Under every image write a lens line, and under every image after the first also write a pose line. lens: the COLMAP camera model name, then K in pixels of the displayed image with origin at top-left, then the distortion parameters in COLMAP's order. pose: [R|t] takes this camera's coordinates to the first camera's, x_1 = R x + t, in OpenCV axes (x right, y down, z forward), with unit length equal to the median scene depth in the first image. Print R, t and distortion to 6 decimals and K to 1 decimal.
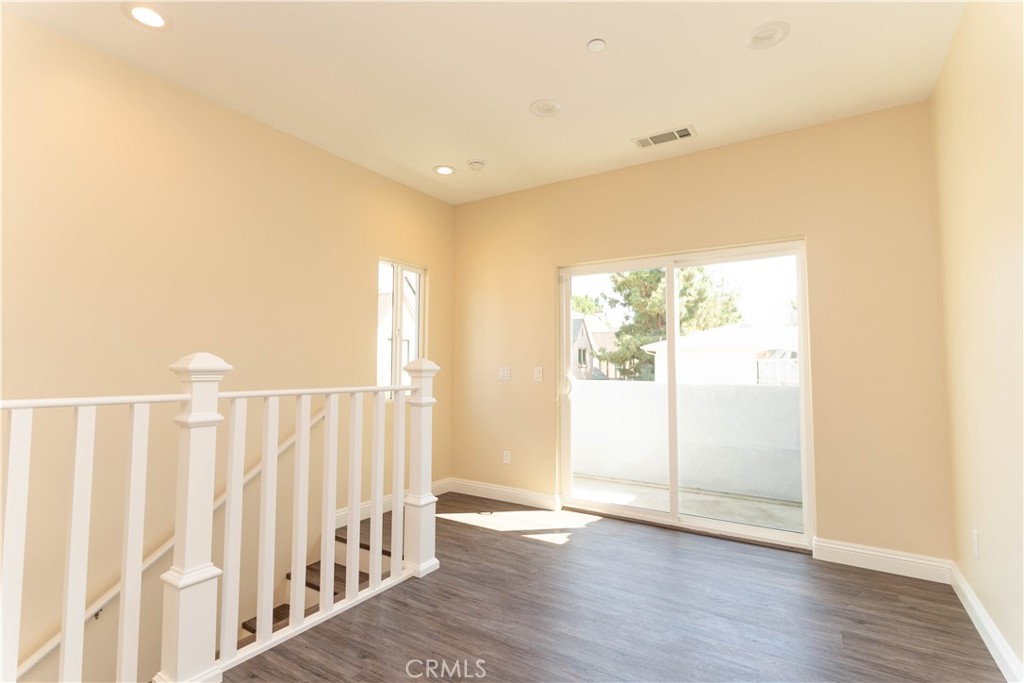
lens RADIAL K [[484.6, 0, 512.0], [0, 484.6, 341.5], [0, 0, 1]] dist [0.003640, -0.000139]
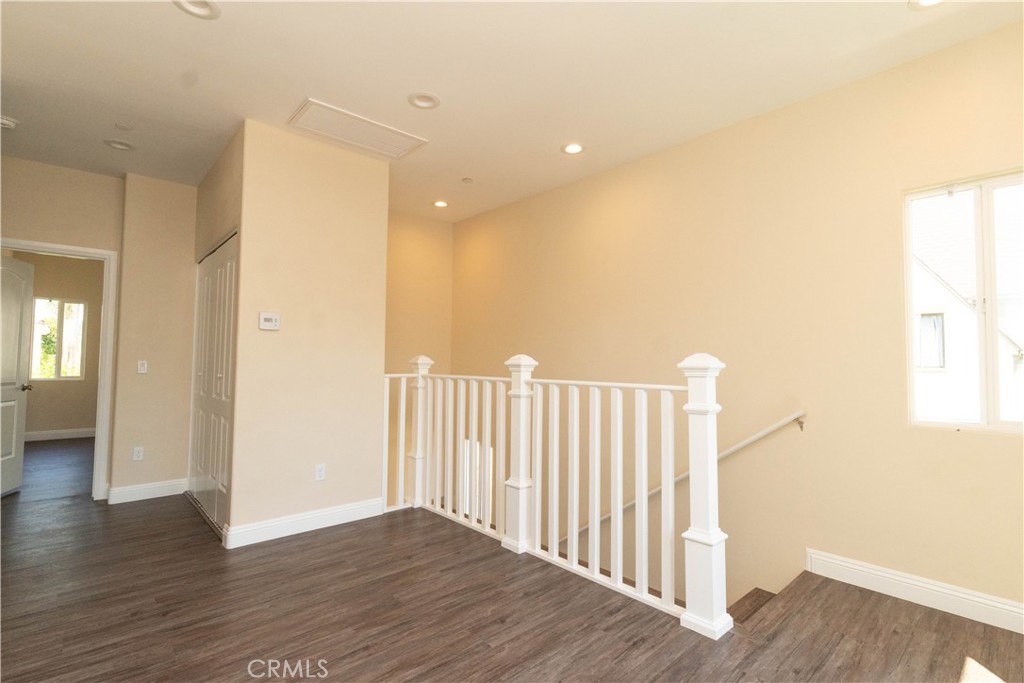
lens RADIAL K [[484.6, 0, 512.0], [0, 484.6, 341.5], [0, 0, 1]] dist [0.003640, -0.000139]
pose [[-0.265588, -0.048775, -0.962852, 0.246242], [0.041738, 0.997201, -0.062028, 0.020058], [0.963183, -0.056661, -0.262809, 0.348142]]
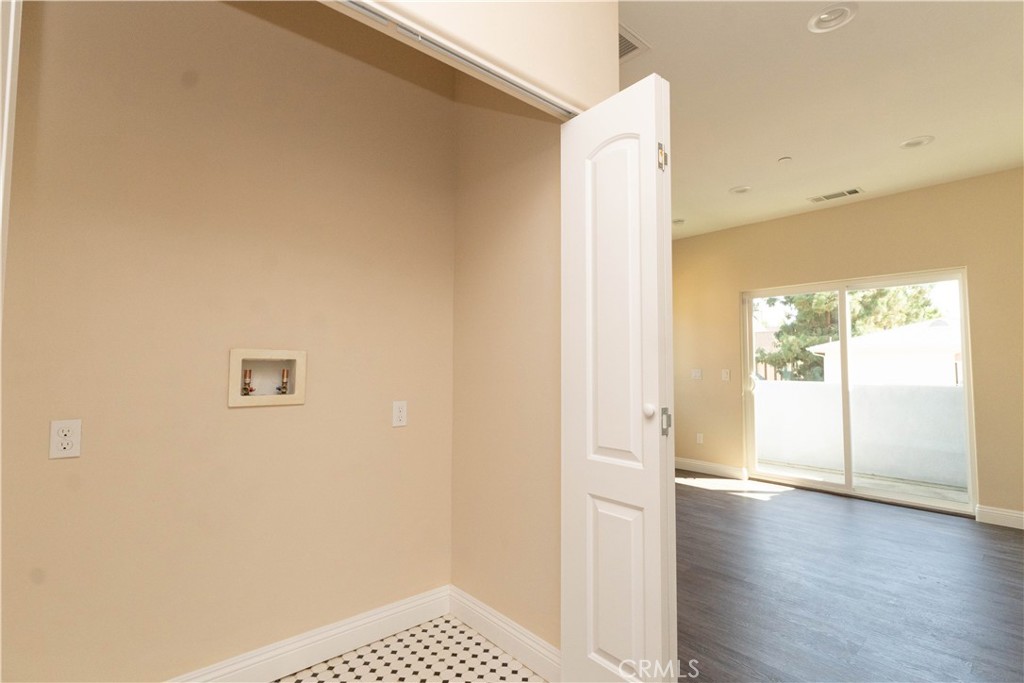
lens RADIAL K [[484.6, 0, 512.0], [0, 484.6, 341.5], [0, 0, 1]] dist [0.003640, -0.000139]
pose [[0.960573, -0.013775, -0.277685, -0.073394], [0.012688, 0.999903, -0.005710, -0.011984], [0.277737, 0.001961, 0.960655, -0.221701]]
